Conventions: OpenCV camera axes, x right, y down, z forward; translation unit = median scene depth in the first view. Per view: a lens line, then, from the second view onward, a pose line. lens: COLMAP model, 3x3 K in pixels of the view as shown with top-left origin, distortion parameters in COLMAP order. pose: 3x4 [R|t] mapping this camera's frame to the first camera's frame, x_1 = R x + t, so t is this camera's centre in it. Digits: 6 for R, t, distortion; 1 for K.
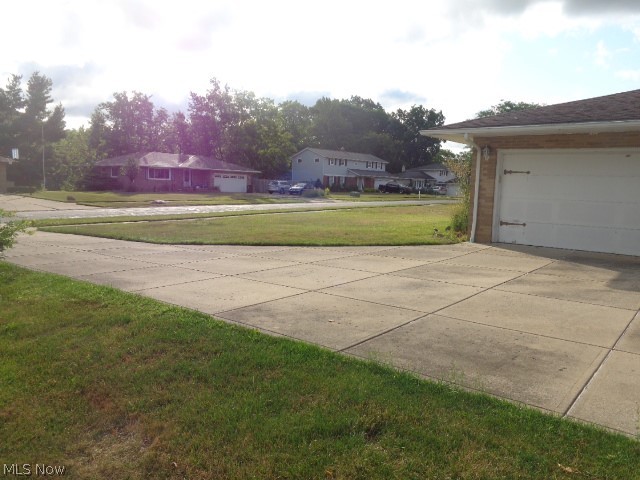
lens RADIAL K [[477.3, 0, 320.0], [0, 477.3, 240.0], [0, 0, 1]] dist [-0.008609, 0.001822]
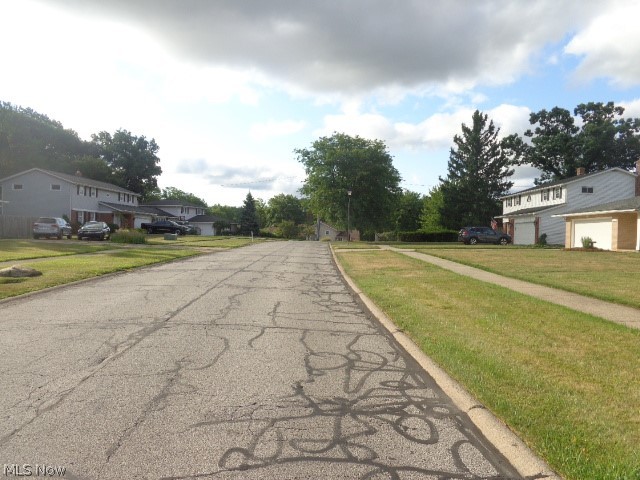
lens RADIAL K [[477.3, 0, 320.0], [0, 477.3, 240.0], [0, 0, 1]] dist [-0.008609, 0.001822]
pose [[0.728769, -0.025632, 0.684280, -0.183687], [0.081878, 0.995392, -0.049916, -0.029822], [-0.679847, 0.092405, 0.727509, 0.267705]]
